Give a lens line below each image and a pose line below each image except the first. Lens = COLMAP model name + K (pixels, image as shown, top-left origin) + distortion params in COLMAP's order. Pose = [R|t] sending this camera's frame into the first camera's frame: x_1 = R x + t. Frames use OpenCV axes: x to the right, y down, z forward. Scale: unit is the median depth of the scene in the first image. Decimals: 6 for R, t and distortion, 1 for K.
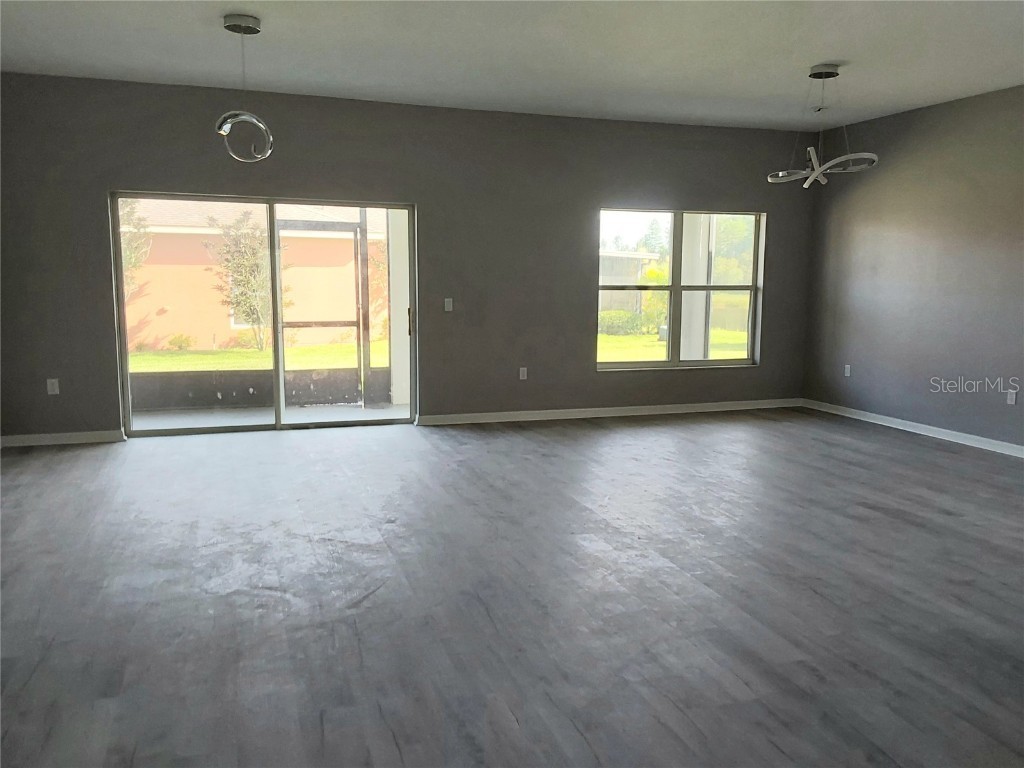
lens RADIAL K [[825.6, 0, 507.9], [0, 825.6, 375.0], [0, 0, 1]] dist [0.051937, -0.082838]
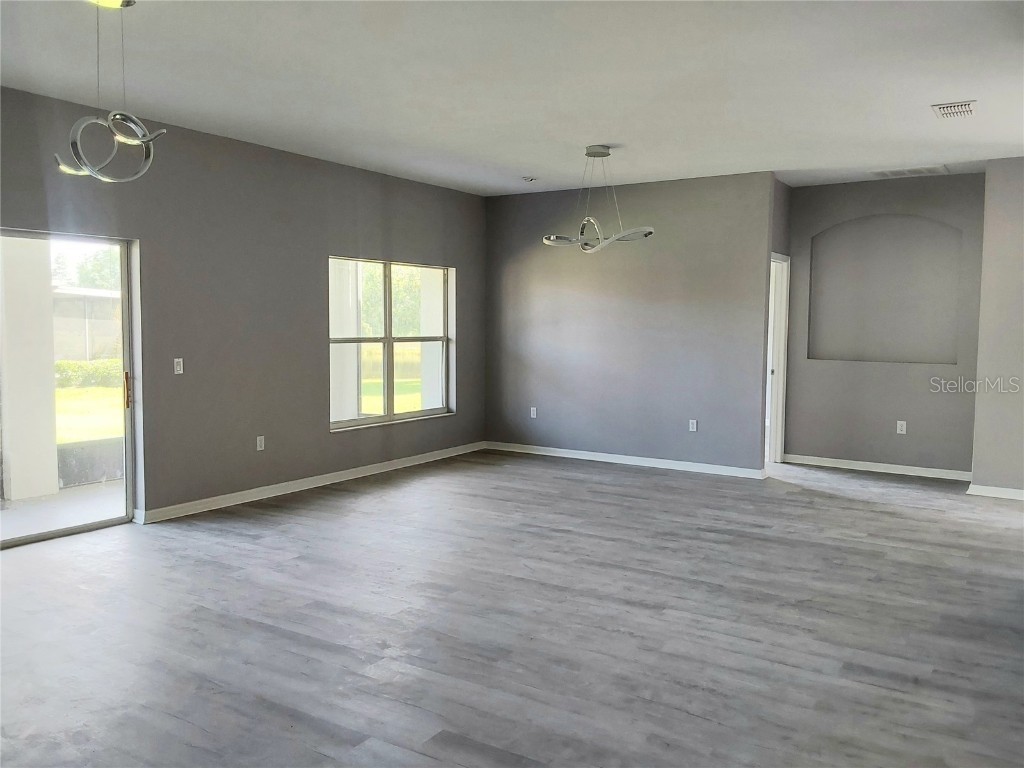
lens RADIAL K [[825.6, 0, 511.0], [0, 825.6, 360.1], [0, 0, 1]] dist [0.051937, -0.082838]
pose [[0.776397, -0.029501, 0.629553, -0.309033], [0.072327, 0.996475, -0.042502, -0.030807], [-0.626080, 0.078532, 0.775794, 0.161783]]
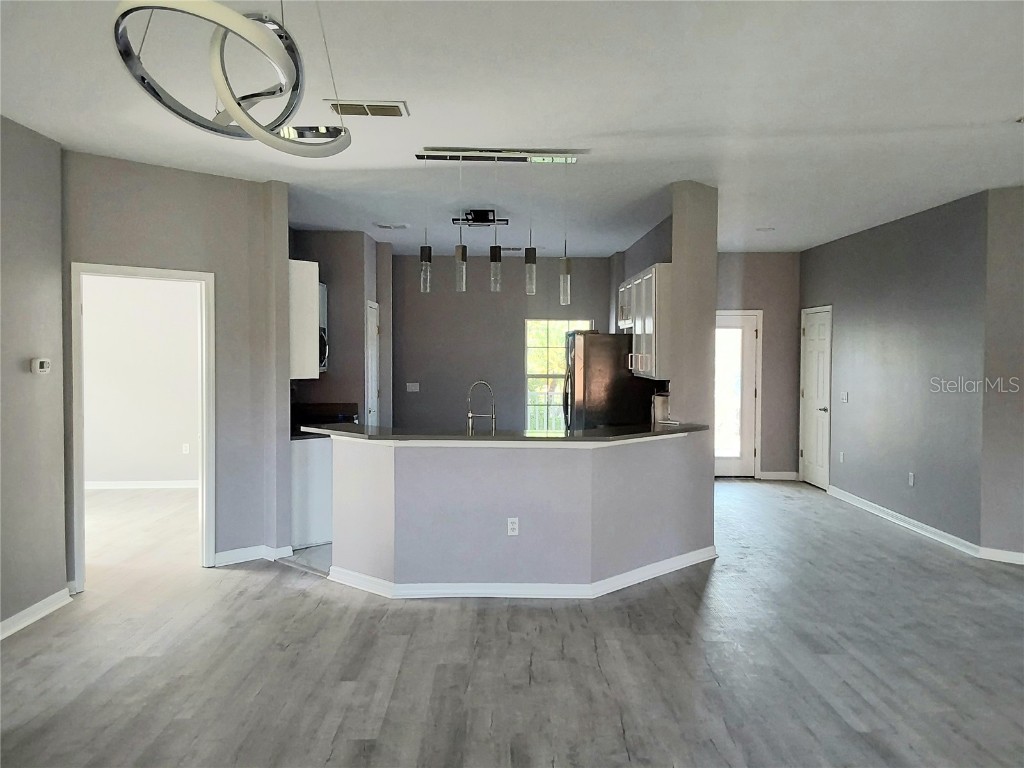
lens RADIAL K [[825.6, 0, 514.8], [0, 825.6, 382.6], [0, 0, 1]] dist [0.051937, -0.082838]
pose [[-0.960021, -0.024102, 0.278888, 0.144495], [0.020730, 0.987430, 0.156693, -0.137283], [-0.279158, 0.156210, -0.947454, 0.942139]]
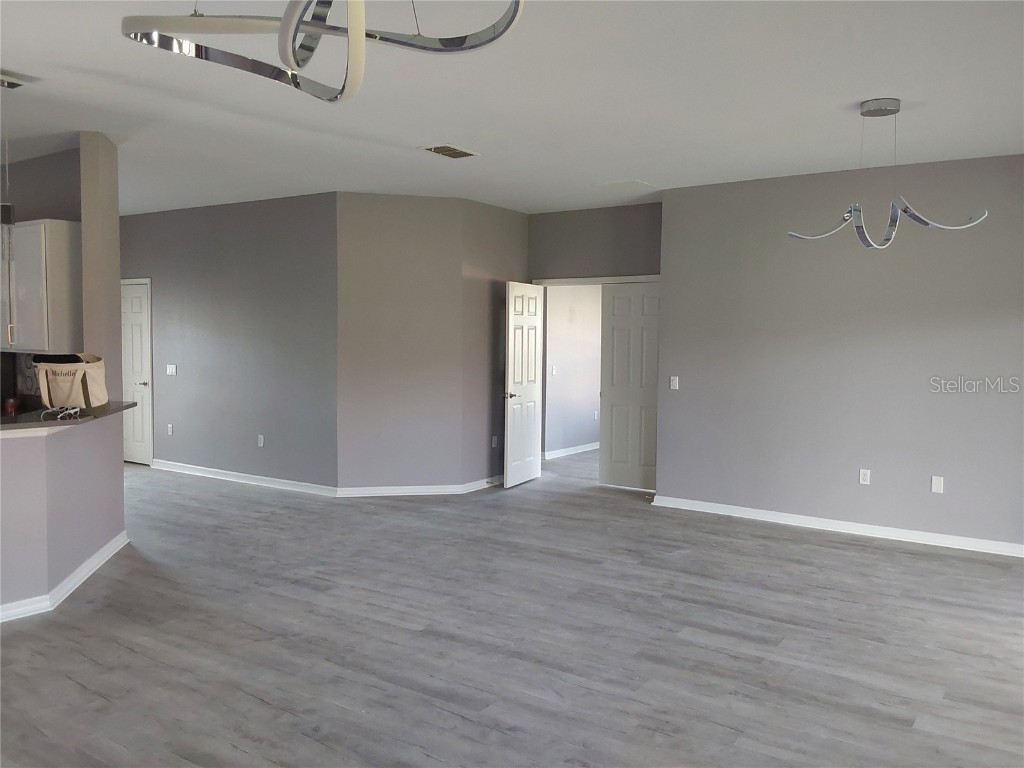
lens RADIAL K [[825.6, 0, 533.9], [0, 825.6, 369.4], [0, 0, 1]] dist [0.051937, -0.082838]
pose [[-0.774981, 0.011019, -0.631888, 0.364898], [-0.093436, 0.986862, 0.131804, -0.130399], [0.625039, 0.161187, -0.763770, 0.938730]]
